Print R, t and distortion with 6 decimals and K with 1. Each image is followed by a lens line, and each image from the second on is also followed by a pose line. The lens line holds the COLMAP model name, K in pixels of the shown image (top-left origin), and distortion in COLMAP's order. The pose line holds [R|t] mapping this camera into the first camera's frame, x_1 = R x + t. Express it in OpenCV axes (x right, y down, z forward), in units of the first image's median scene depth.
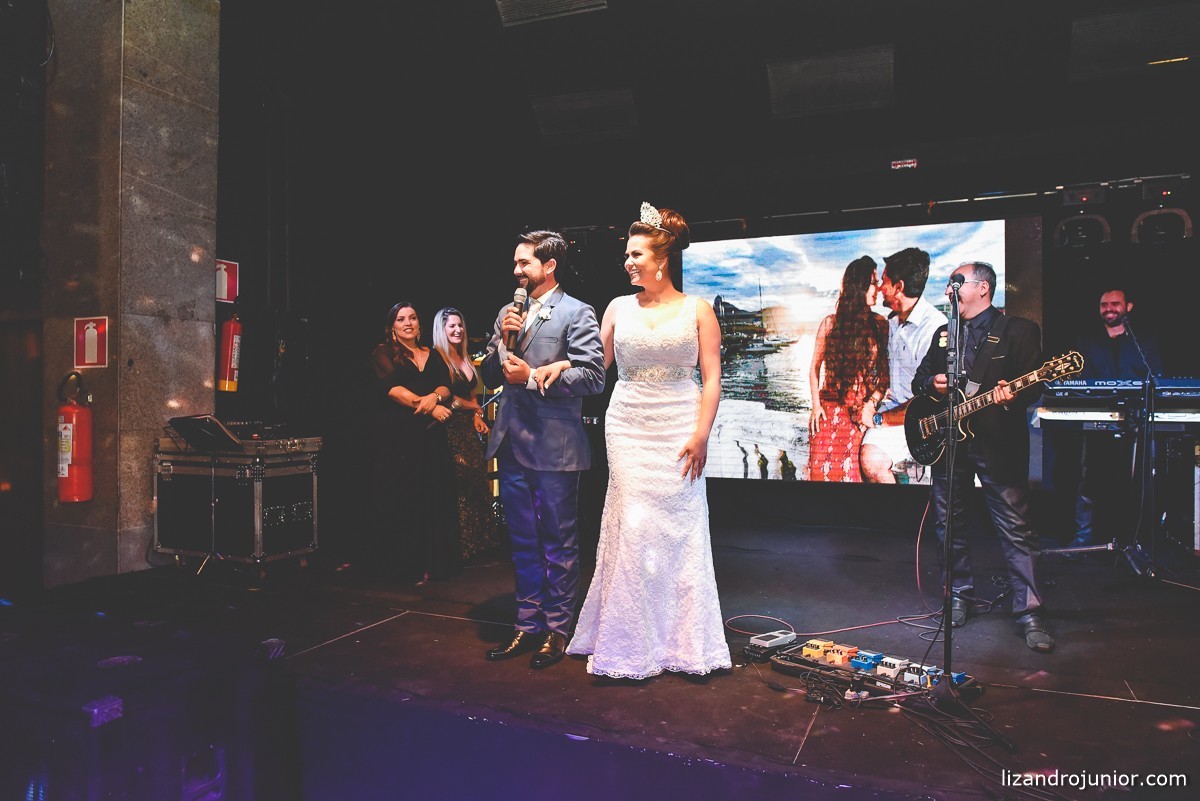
lens RADIAL K [[843.5, 0, 600.0], [0, 843.5, 400.5], [0, 0, 1]] dist [0.000384, 0.000263]
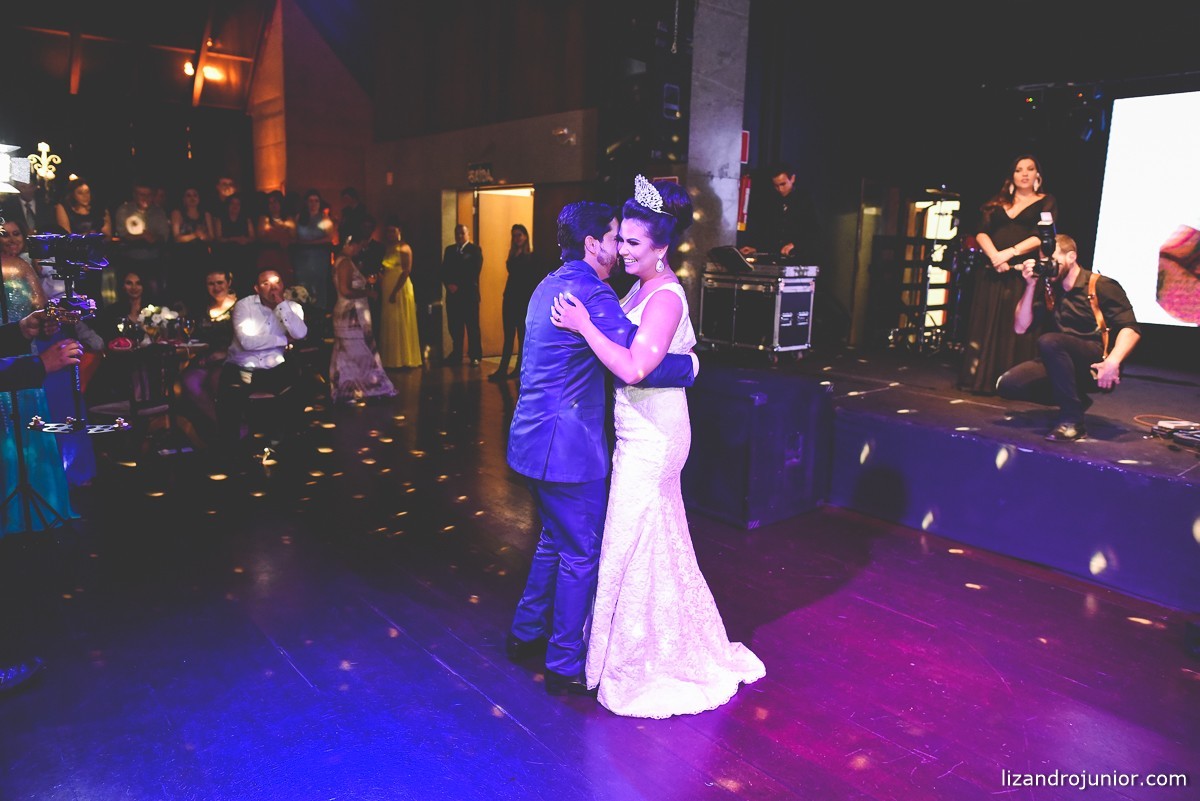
lens RADIAL K [[851.5, 0, 600.0], [0, 851.5, 400.5], [0, 0, 1]] dist [-0.005393, -0.002584]
pose [[0.902523, 0.103799, -0.417945, -0.048166], [-0.025636, 0.981746, 0.188462, 0.006151], [0.429878, -0.159377, 0.888709, -0.426214]]
